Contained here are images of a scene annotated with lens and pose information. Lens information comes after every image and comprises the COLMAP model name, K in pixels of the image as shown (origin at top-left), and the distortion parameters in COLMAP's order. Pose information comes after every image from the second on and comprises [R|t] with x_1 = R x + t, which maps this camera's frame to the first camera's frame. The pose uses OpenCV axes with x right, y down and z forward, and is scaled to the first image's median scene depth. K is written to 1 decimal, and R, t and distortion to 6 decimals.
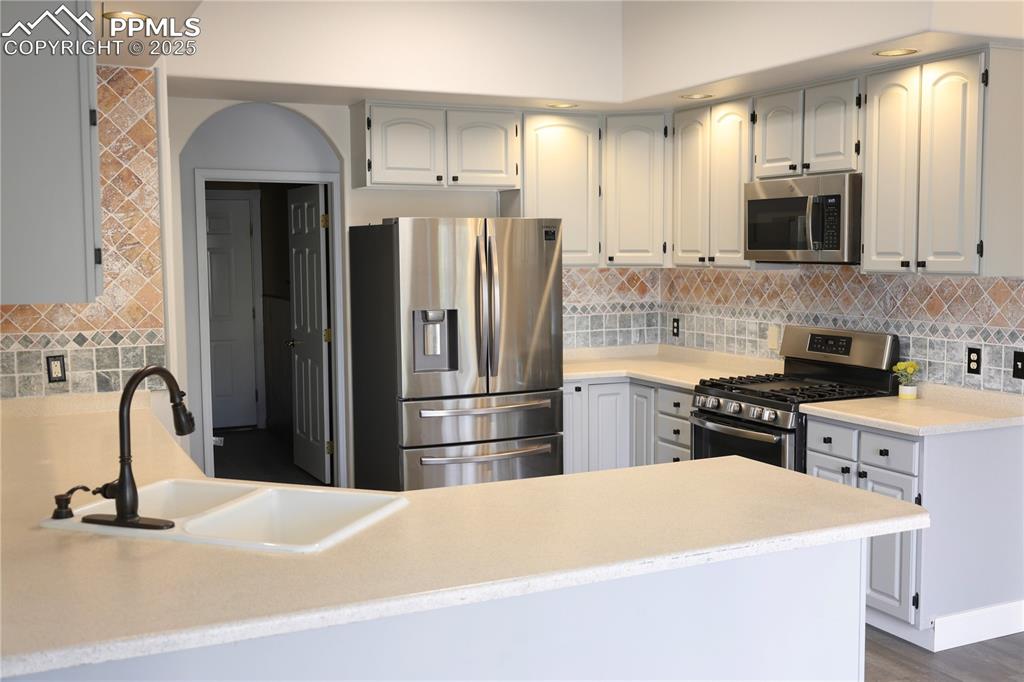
lens RADIAL K [[1052.8, 0, 511.7], [0, 1052.8, 339.8], [0, 0, 1]] dist [-0.000324, 0.000000]
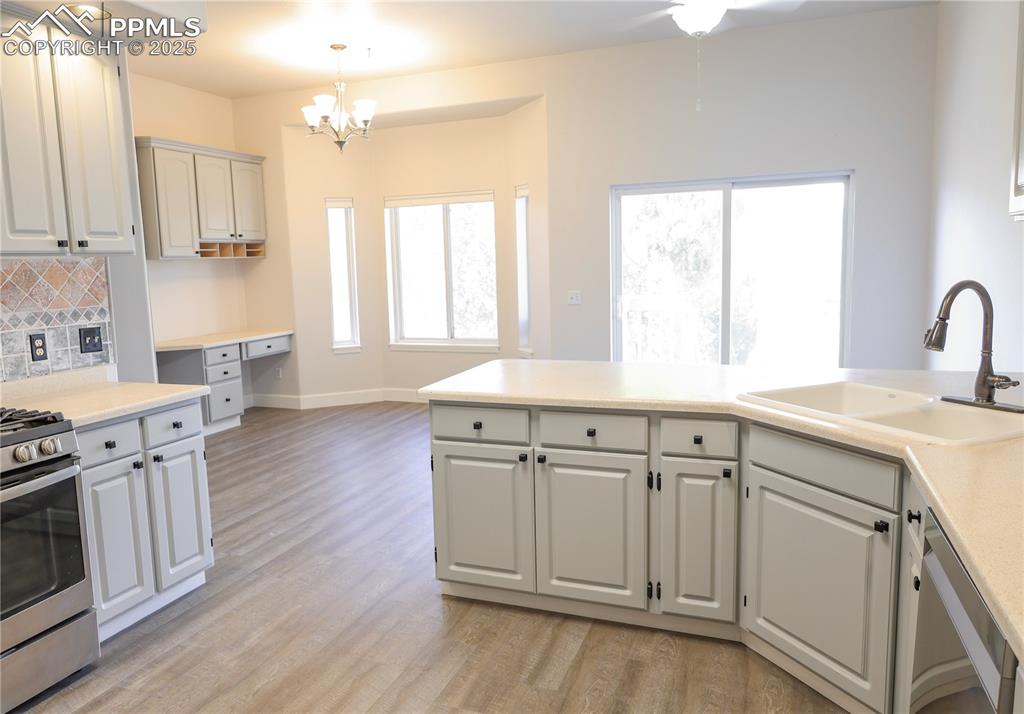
lens RADIAL K [[718.6, 0, 510.4], [0, 718.6, 356.5], [0, 0, 1]] dist [-0.002150, -0.000344]
pose [[-0.686713, -0.068770, 0.723668, -0.349619], [0.099116, 0.977360, 0.186933, -0.053461], [-0.720140, 0.200096, -0.664350, 1.140159]]
